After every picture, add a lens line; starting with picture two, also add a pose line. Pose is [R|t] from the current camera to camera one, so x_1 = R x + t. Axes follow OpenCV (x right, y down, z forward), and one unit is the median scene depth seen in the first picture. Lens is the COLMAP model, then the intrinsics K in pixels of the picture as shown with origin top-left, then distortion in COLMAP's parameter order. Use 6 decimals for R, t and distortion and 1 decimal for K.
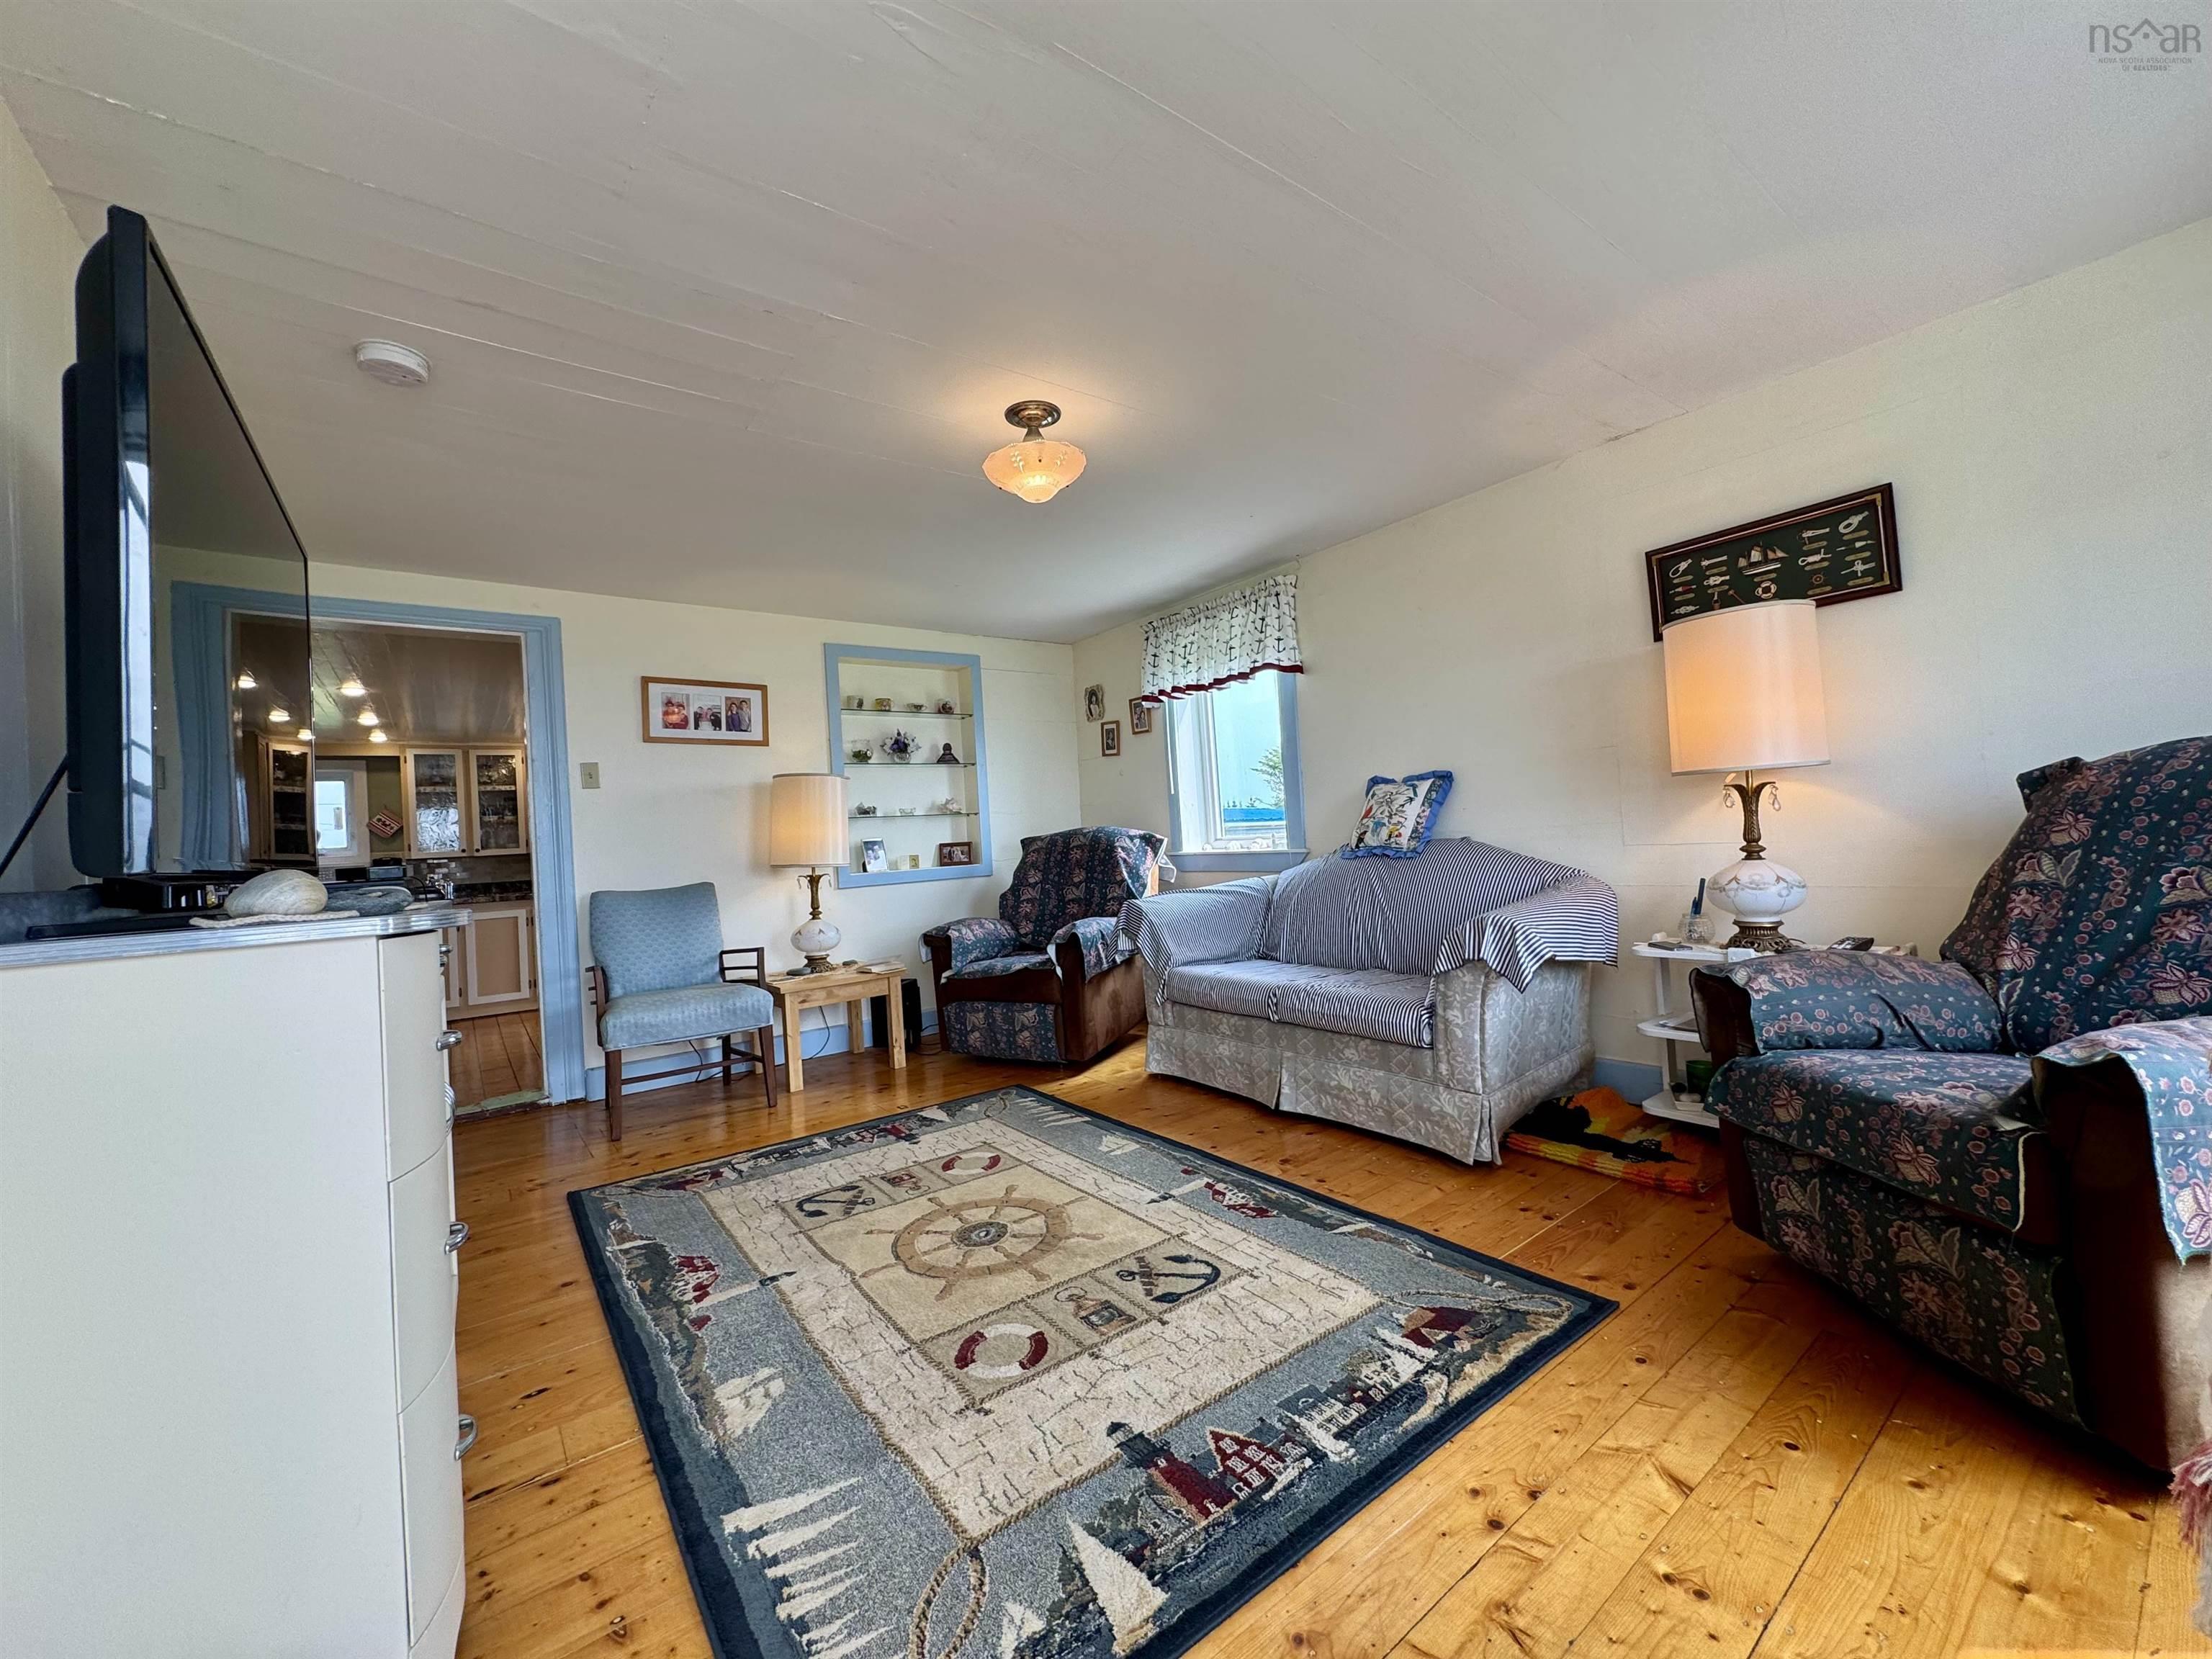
lens RADIAL K [[884.4, 0, 1106.3], [0, 884.4, 817.8], [0, 0, 1]] dist [-0.002743, 0.000123]
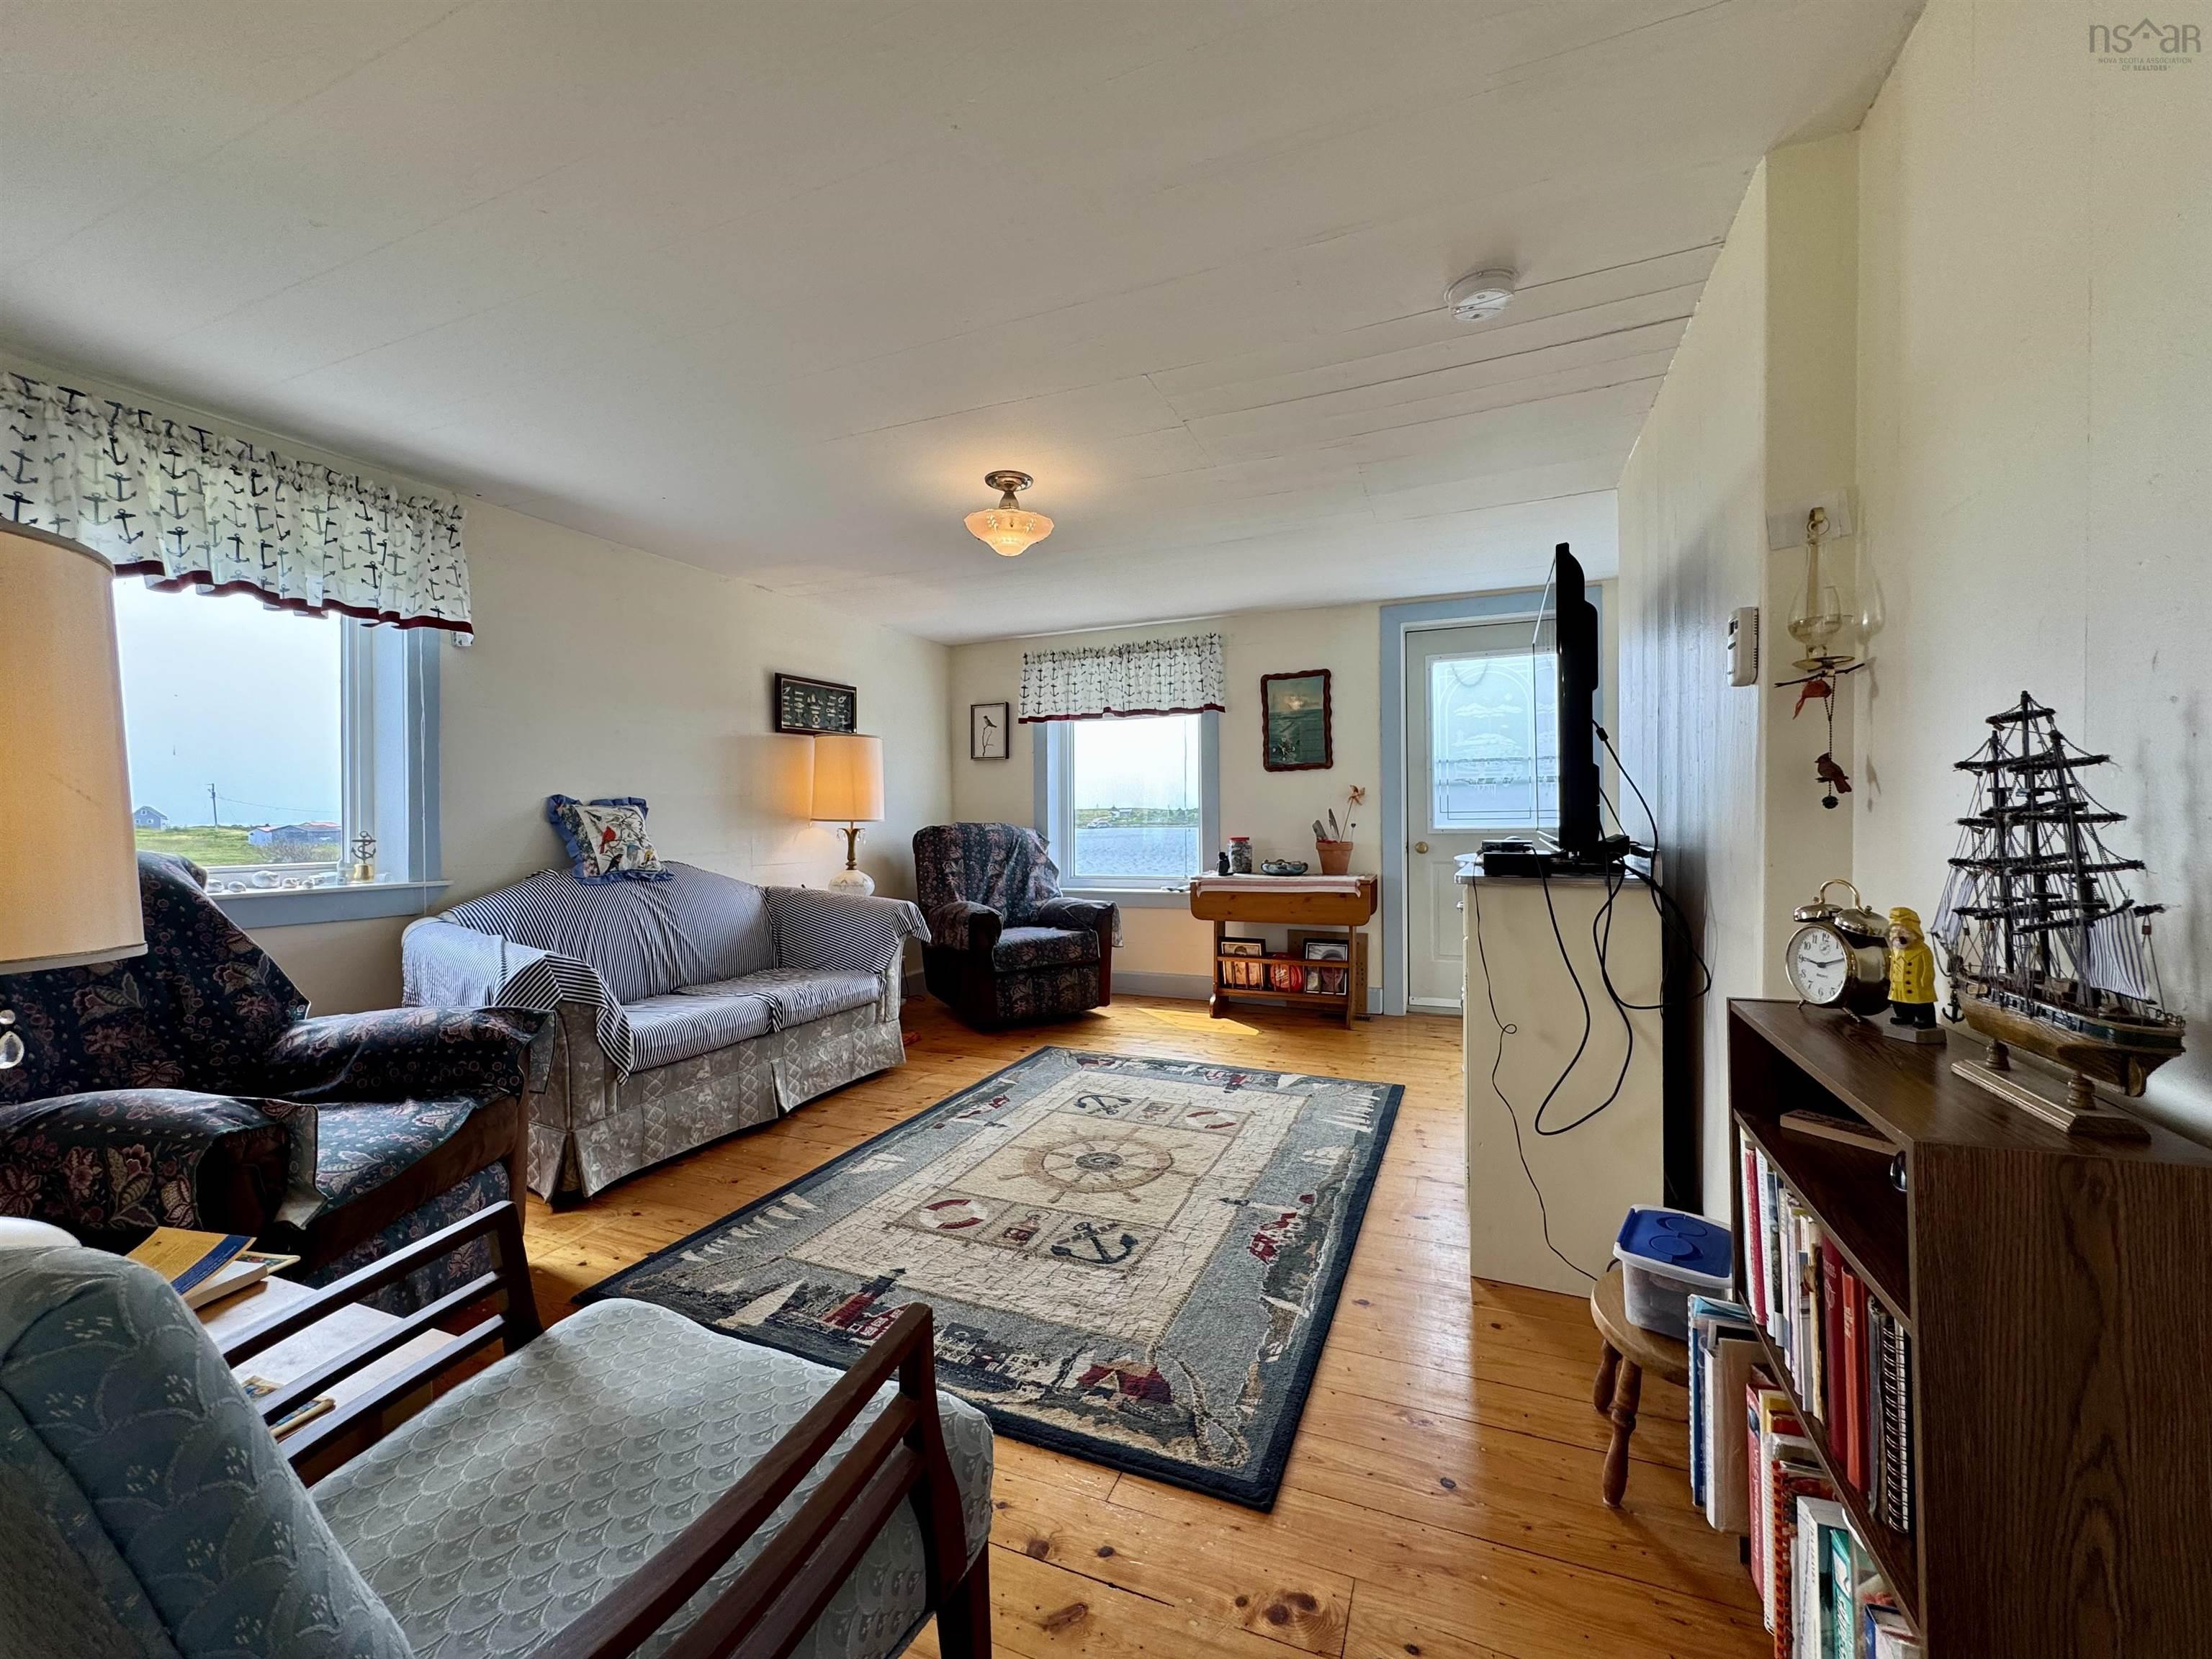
lens RADIAL K [[884.4, 0, 1100.9], [0, 884.4, 818.2], [0, 0, 1]] dist [-0.002743, 0.000123]
pose [[-0.502594, 0.061368, 0.862342, -1.146271], [0.016209, 0.997971, -0.061573, 0.062478], [-0.864371, -0.016969, -0.502569, 1.505033]]
